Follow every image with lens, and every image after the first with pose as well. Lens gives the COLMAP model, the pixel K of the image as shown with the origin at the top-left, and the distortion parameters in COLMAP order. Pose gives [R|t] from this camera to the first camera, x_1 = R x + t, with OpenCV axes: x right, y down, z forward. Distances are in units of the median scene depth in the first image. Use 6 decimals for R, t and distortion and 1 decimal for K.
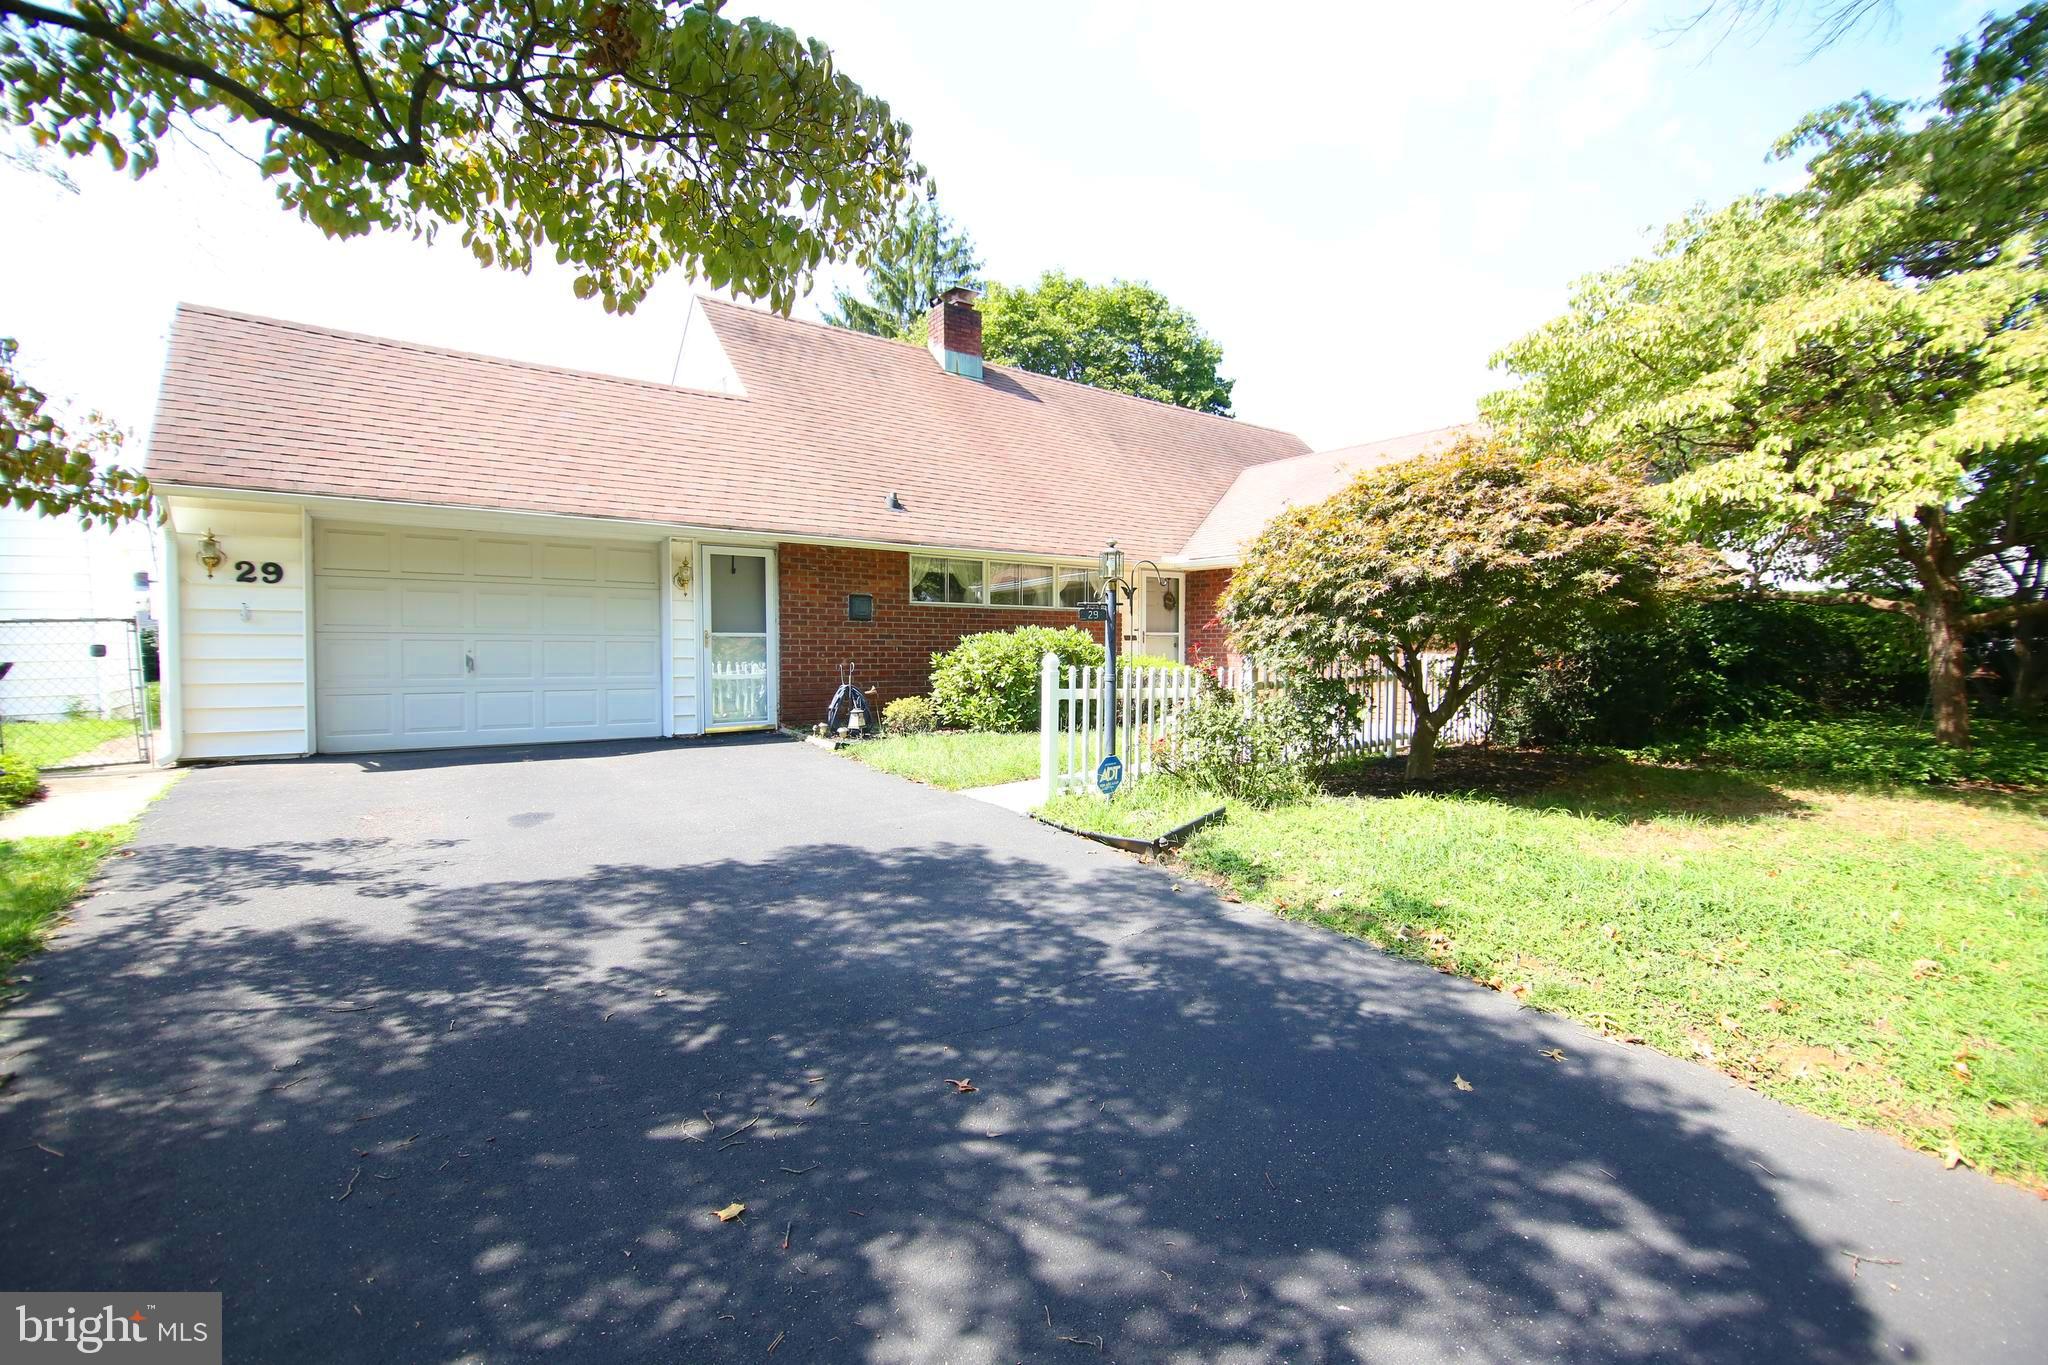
lens RADIAL K [[926.2, 0, 1027.0], [0, 926.2, 676.0], [0, 0, 1]] dist [-0.002062, -0.011542]
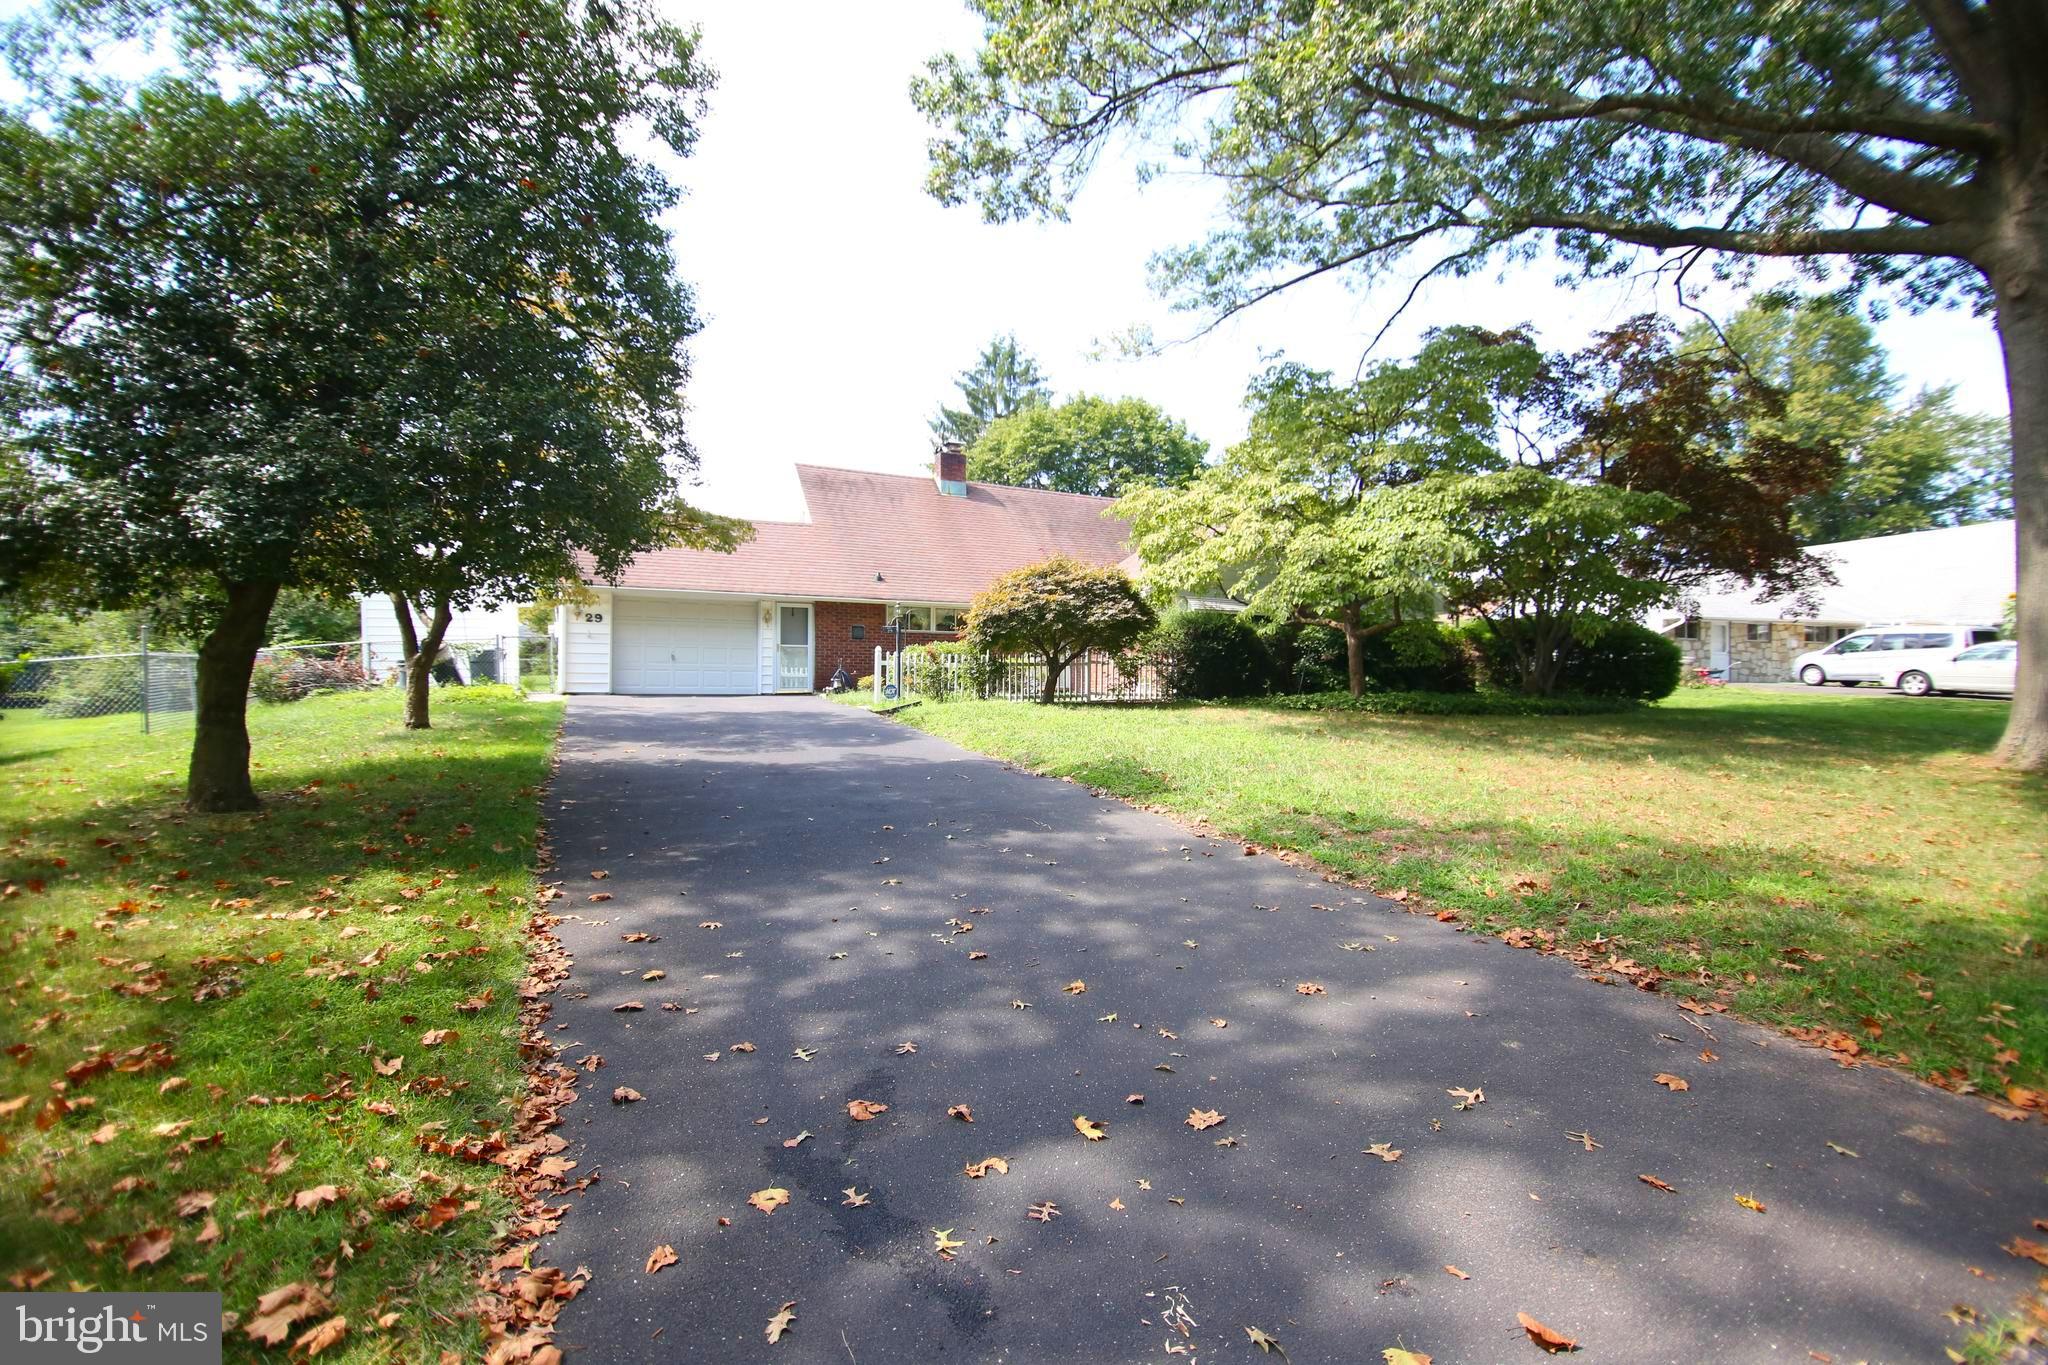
lens RADIAL K [[915.4, 0, 1024.0], [0, 915.4, 682.5], [0, 0, 1]] dist [-0.006090, -0.007932]
pose [[0.979836, 0.003241, -0.199779, 0.604894], [-0.009310, 0.999523, -0.029446, 0.094110], [0.199588, 0.030712, 0.979398, -0.898376]]
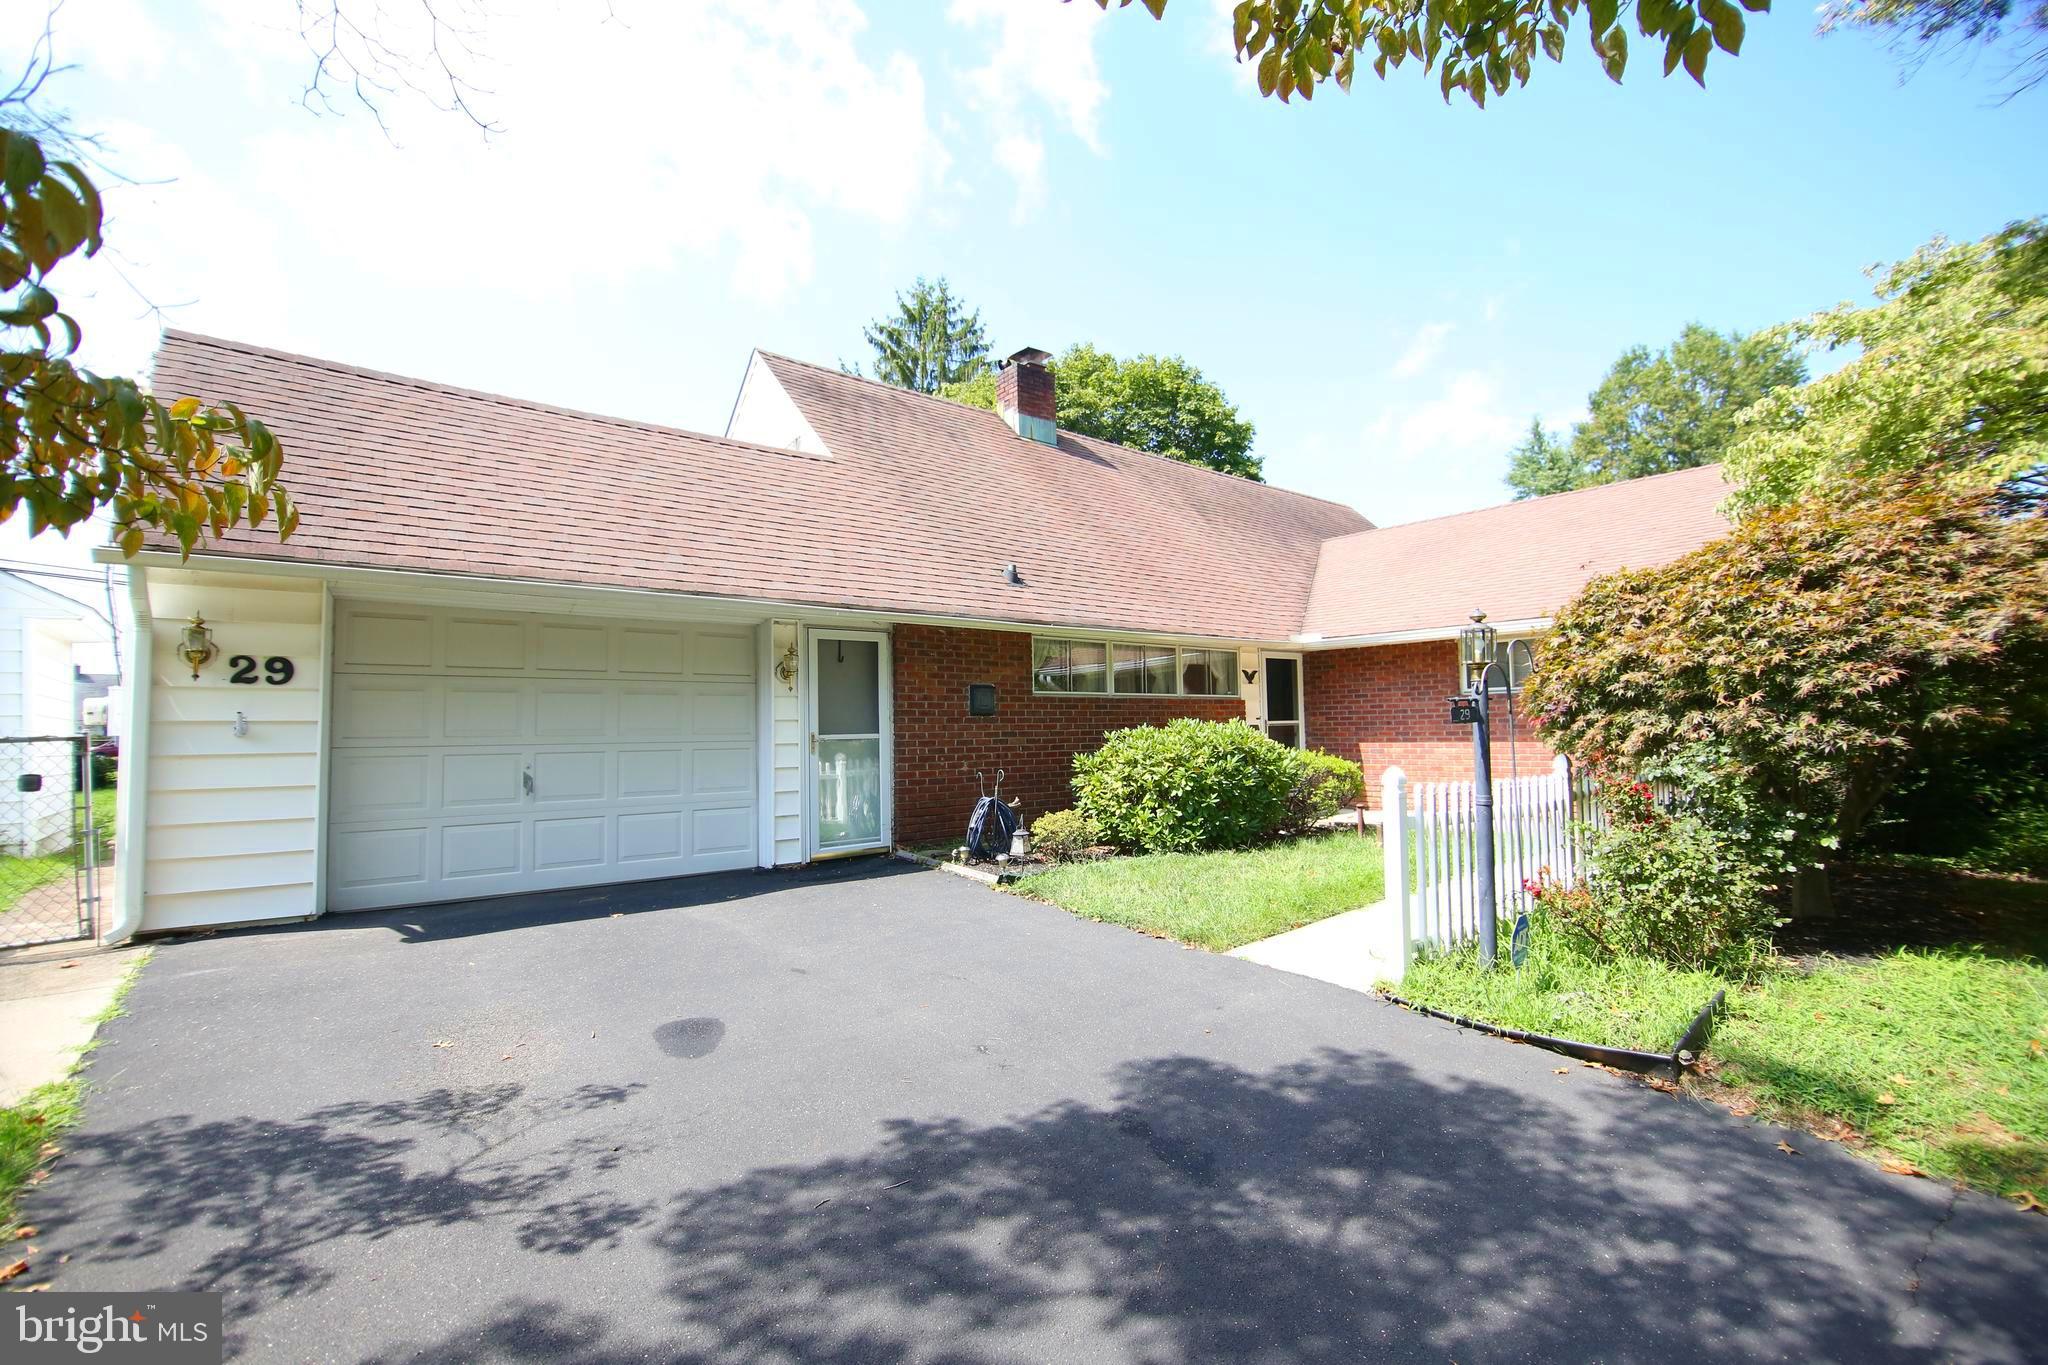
lens RADIAL K [[917.6, 0, 1022.8], [0, 917.6, 674.9], [0, 0, 1]] dist [-0.009303, -0.006077]
pose [[0.998852, -0.014678, 0.045595, -0.199421], [0.018633, 0.995984, -0.087571, -0.025988], [-0.044126, 0.088320, 0.995114, 0.190224]]
